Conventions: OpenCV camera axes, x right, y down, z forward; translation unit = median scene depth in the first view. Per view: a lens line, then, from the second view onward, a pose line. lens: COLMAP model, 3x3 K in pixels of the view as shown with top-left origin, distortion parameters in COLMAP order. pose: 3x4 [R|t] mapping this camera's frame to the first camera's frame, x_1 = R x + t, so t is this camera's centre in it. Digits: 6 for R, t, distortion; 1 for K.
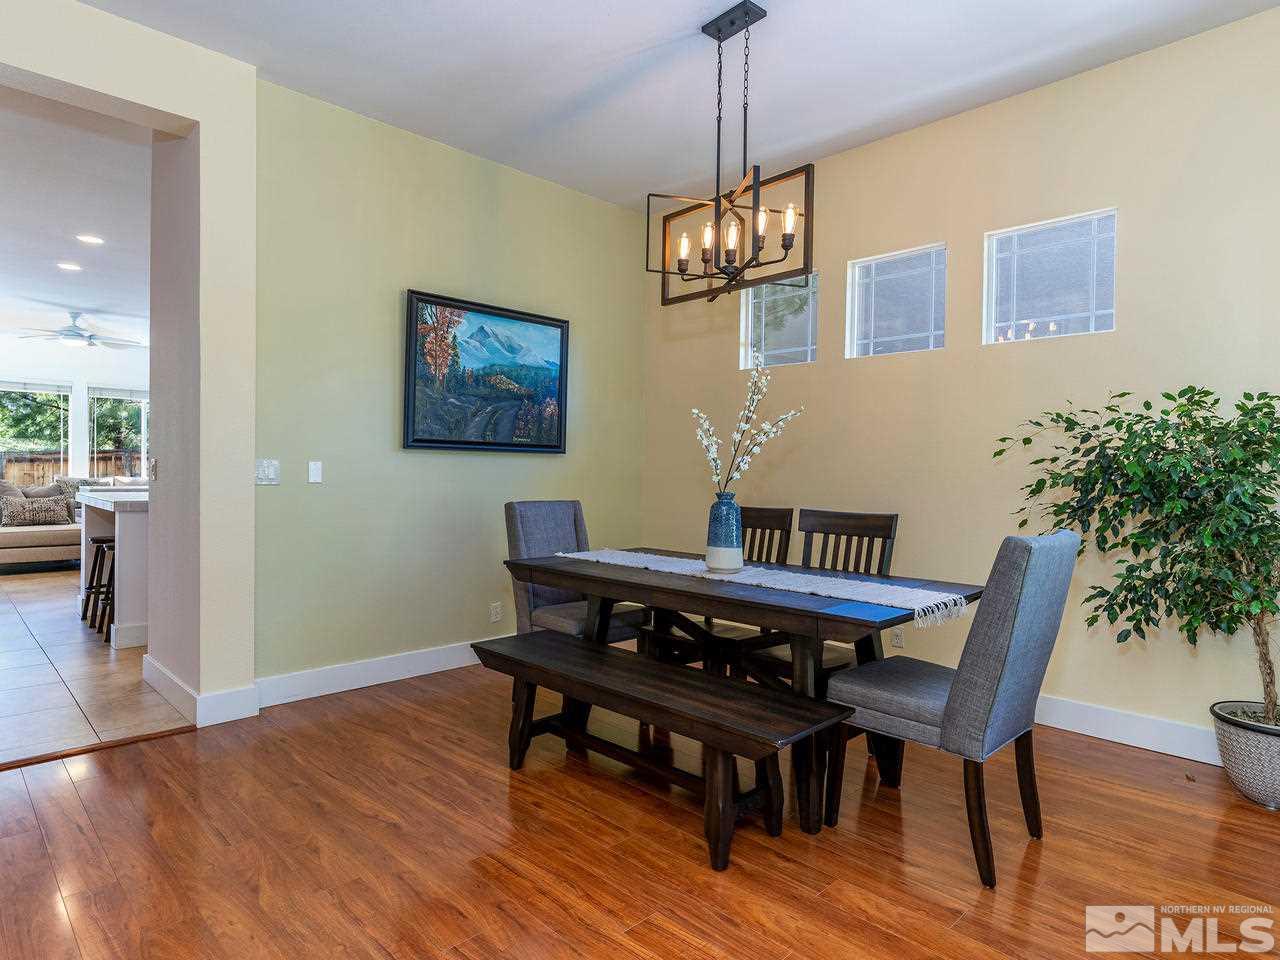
lens RADIAL K [[737.9, 0, 664.7], [0, 737.9, 476.8], [0, 0, 1]] dist [-0.010051, 0.005938]
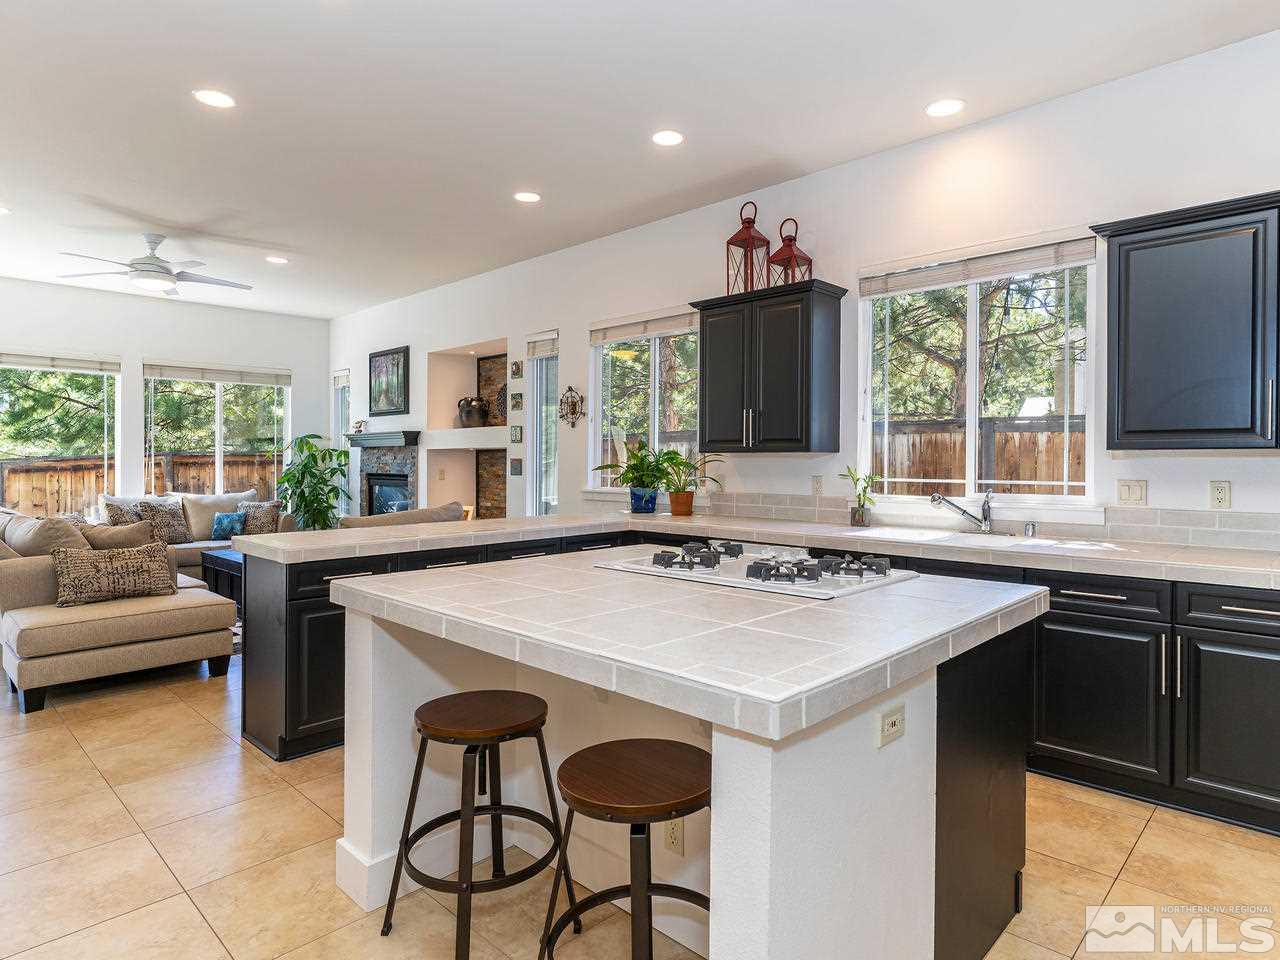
lens RADIAL K [[737.9, 0, 642.3], [0, 737.9, 451.1], [0, 0, 1]] dist [-0.010051, 0.005938]
pose [[0.999795, -0.013534, 0.015072, -0.959089], [0.013897, 0.999609, -0.024266, -0.051897], [-0.014738, 0.024471, 0.999592, 0.903047]]
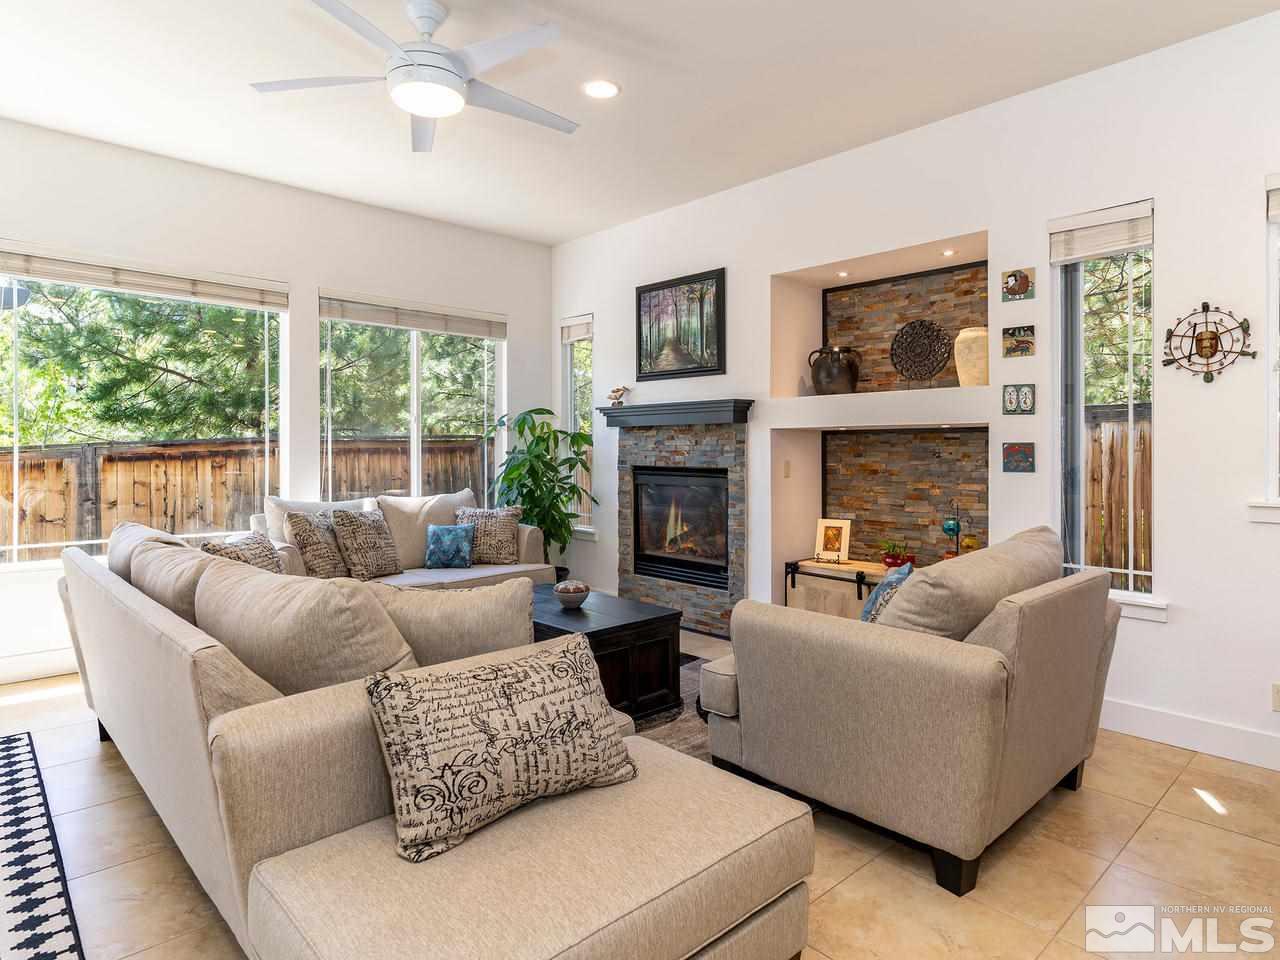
lens RADIAL K [[737.9, 0, 648.6], [0, 737.9, 455.1], [0, 0, 1]] dist [-0.010051, 0.005938]
pose [[0.999595, -0.007385, -0.027491, -1.634100], [0.007142, 0.999935, -0.008916, -0.058141], [0.027555, 0.008716, 0.999582, 1.596075]]
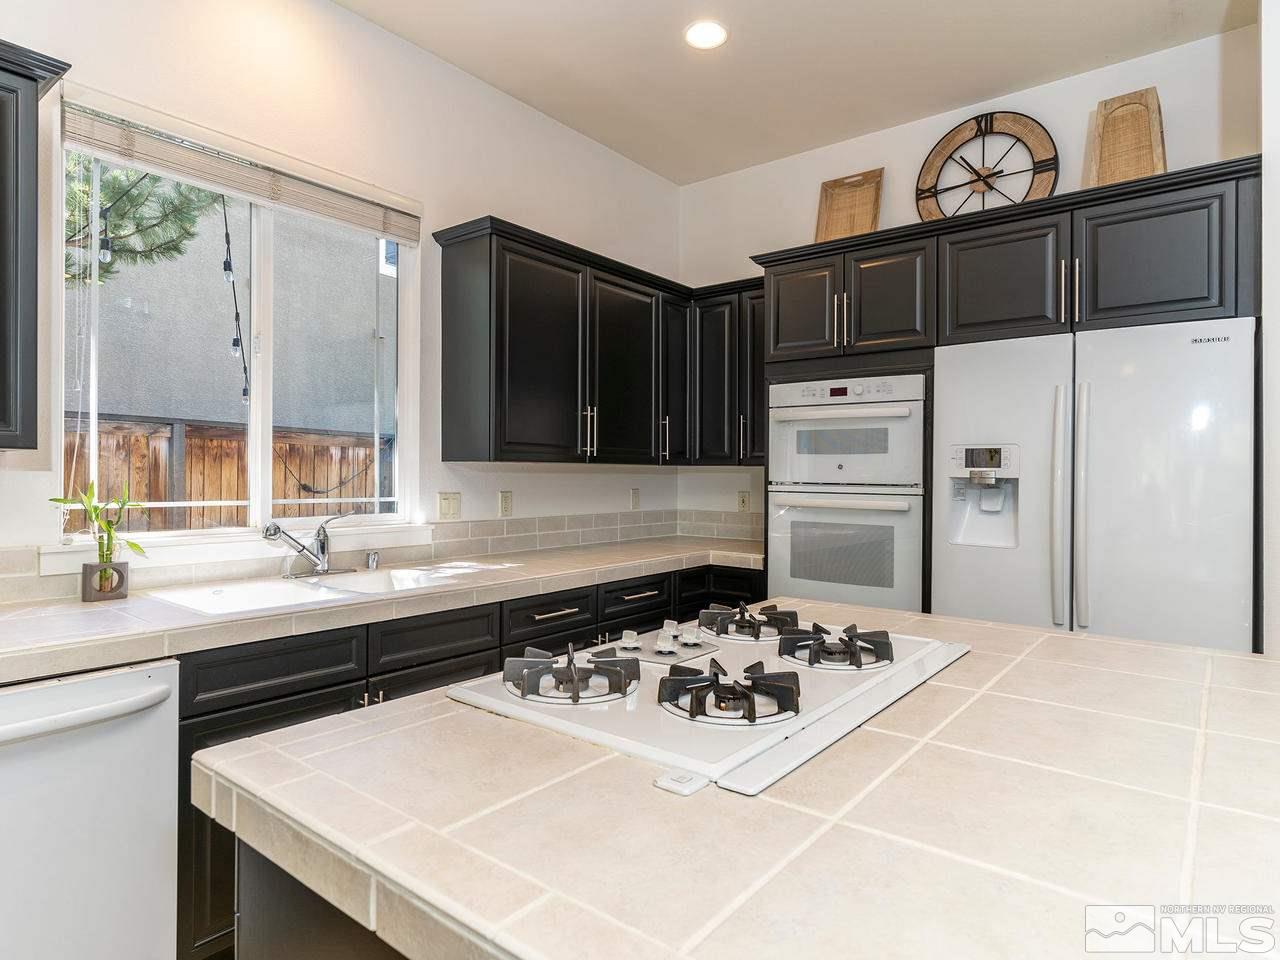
lens RADIAL K [[737.9, 0, 648.6], [0, 737.9, 470.2], [0, 0, 1]] dist [-0.010051, 0.005938]
pose [[-0.119614, -0.008602, 0.992783, -1.194682], [0.003510, 0.999953, 0.009087, -0.061977], [-0.992814, 0.004572, -0.119578, 1.594370]]
